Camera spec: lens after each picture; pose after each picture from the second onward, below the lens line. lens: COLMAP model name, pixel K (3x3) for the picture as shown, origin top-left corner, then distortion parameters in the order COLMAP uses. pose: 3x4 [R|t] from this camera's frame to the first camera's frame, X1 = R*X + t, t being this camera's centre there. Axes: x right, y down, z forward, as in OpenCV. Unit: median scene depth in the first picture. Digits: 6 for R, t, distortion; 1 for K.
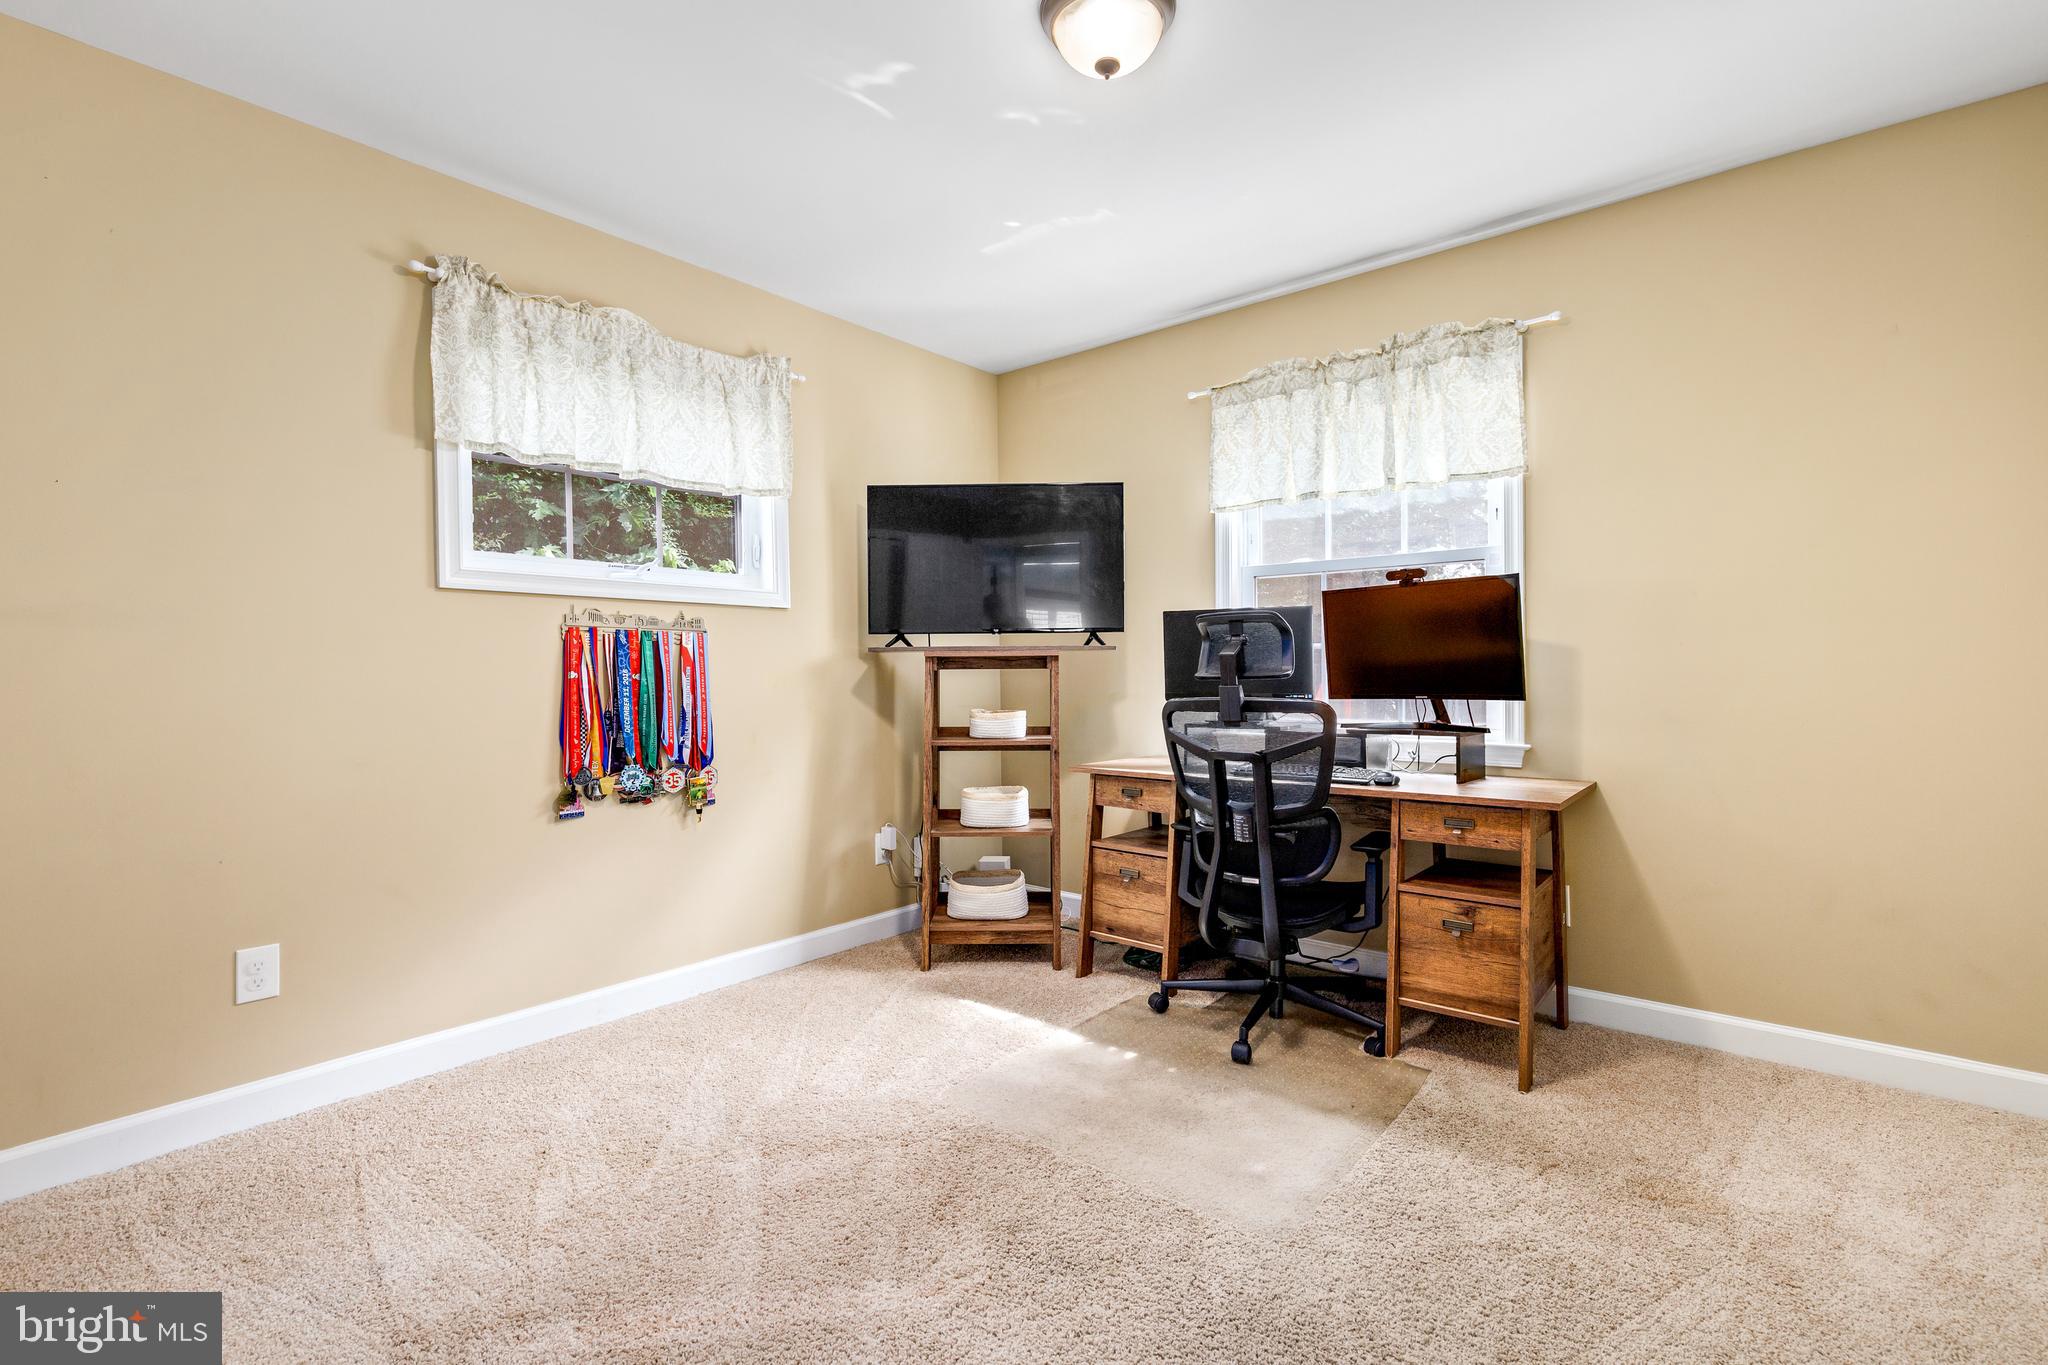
lens RADIAL K [[927.9, 0, 1026.9], [0, 927.9, 682.6], [0, 0, 1]] dist [0.006310, -0.000042]
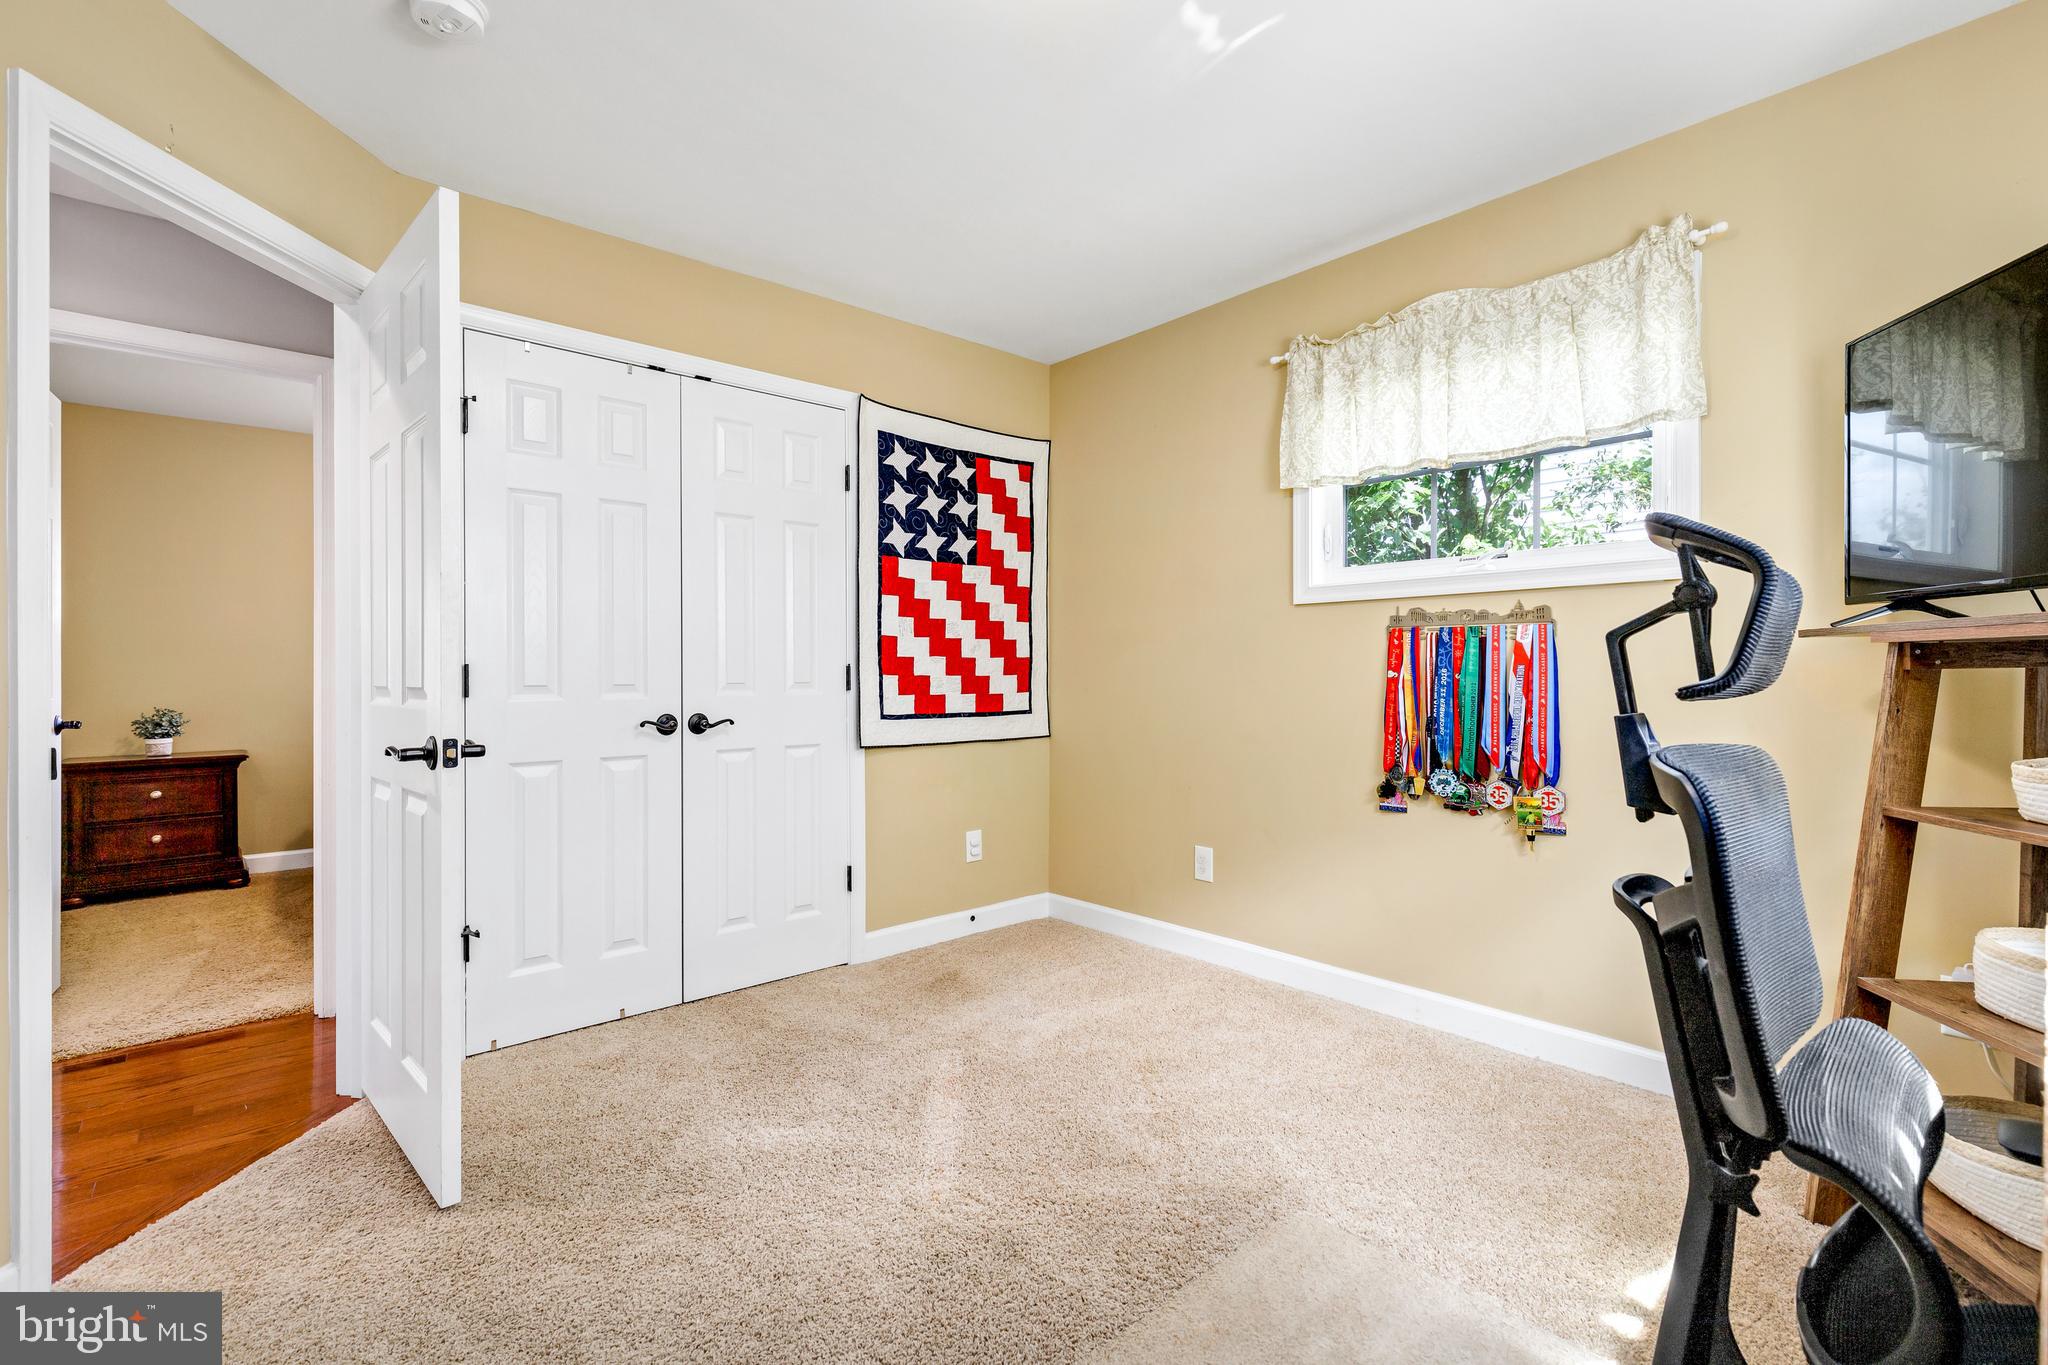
lens RADIAL K [[925.4, 0, 1027.7], [0, 925.4, 675.2], [0, 0, 1]] dist [0.002263, -0.000300]
pose [[-0.154081, 0.012933, -0.987974, 0.564268], [-0.004280, 0.999896, 0.013757, -0.018482], [0.988049, 0.006348, -0.154010, 0.710050]]
